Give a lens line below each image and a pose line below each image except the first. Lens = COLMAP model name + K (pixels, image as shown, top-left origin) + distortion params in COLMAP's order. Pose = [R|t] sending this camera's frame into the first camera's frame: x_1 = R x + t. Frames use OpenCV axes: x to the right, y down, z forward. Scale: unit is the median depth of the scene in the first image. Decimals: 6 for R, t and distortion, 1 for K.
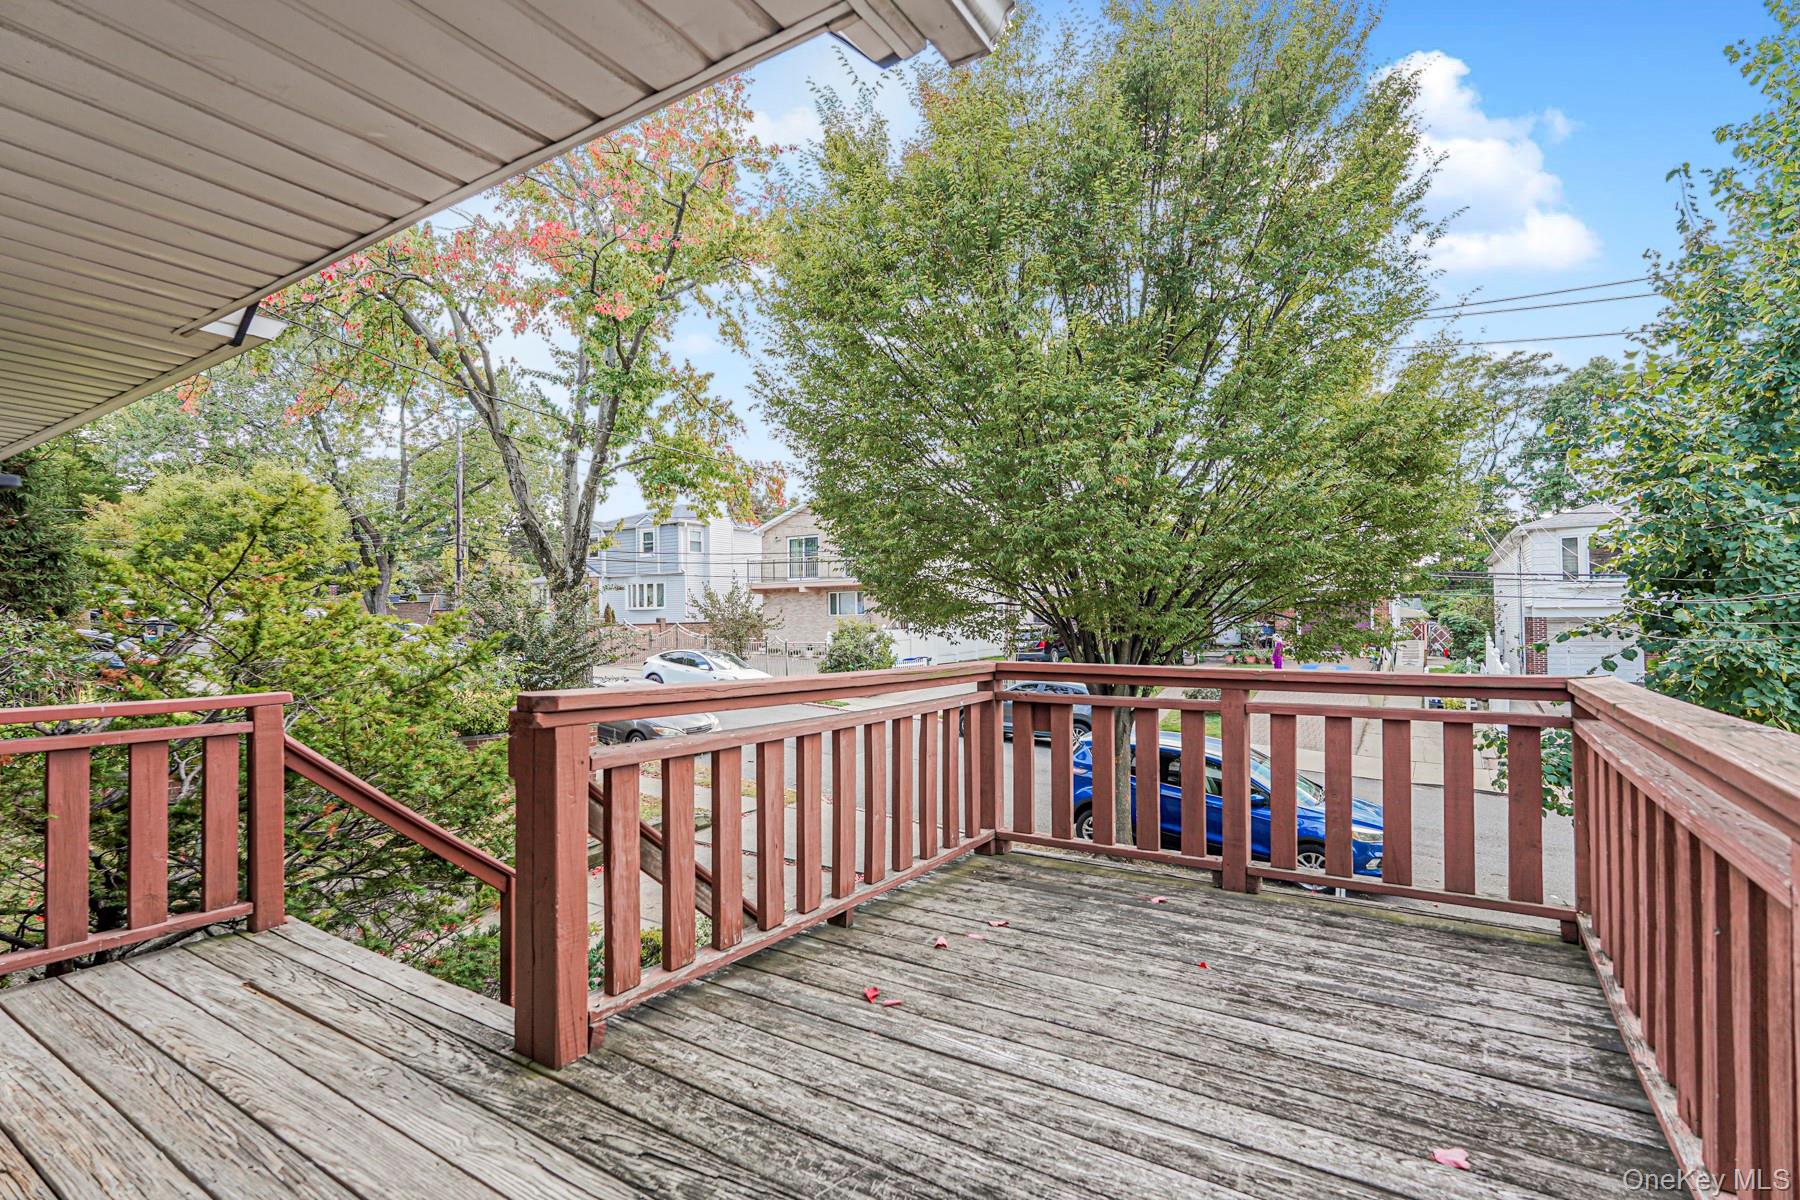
lens RADIAL K [[849.0, 0, 863.5], [0, 849.0, 615.6], [0, 0, 1]] dist [-0.010594, 0.015767]
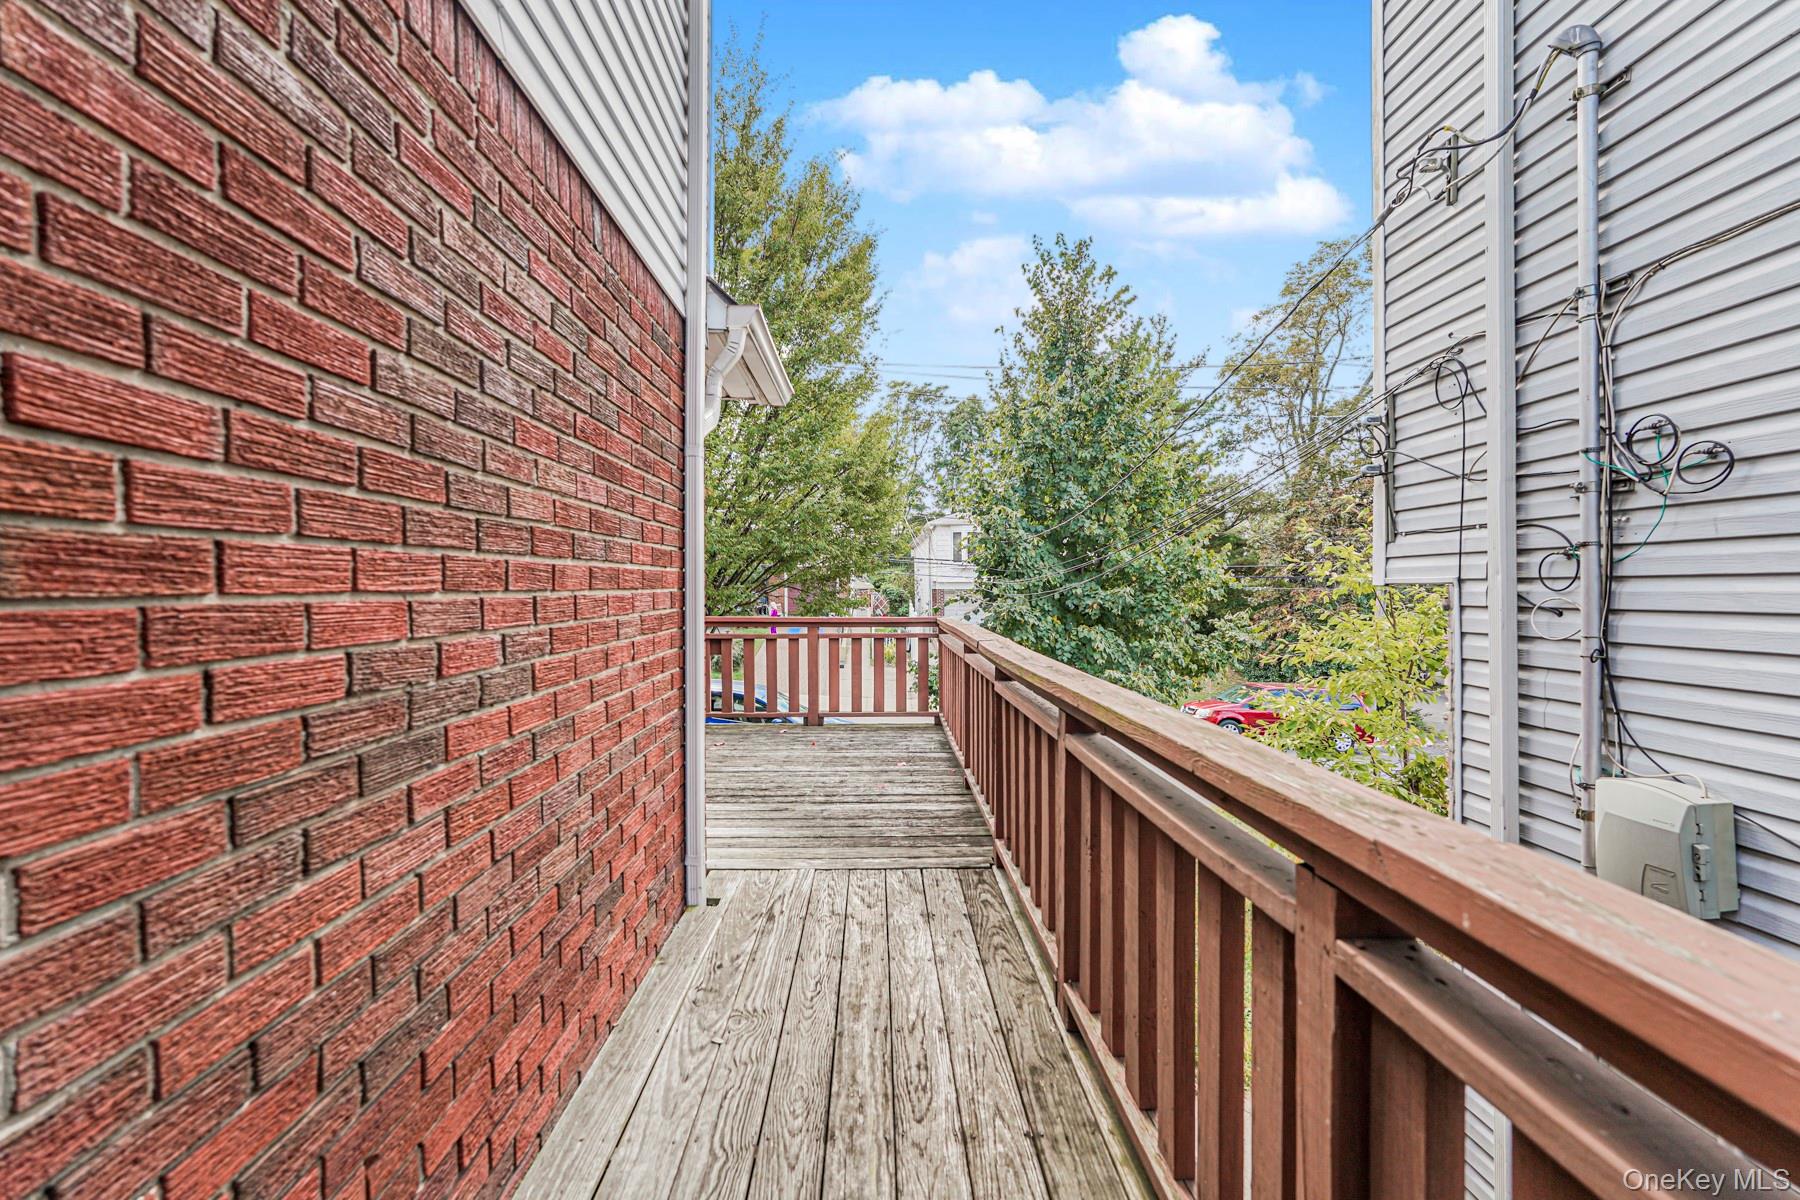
lens RADIAL K [[849.0, 0, 863.5], [0, 849.0, 615.6], [0, 0, 1]] dist [-0.010594, 0.015767]
pose [[0.837126, -0.014781, 0.546810, -0.201578], [-0.004612, 0.999409, 0.034076, -0.004313], [-0.546991, -0.031048, 0.836563, -0.272316]]
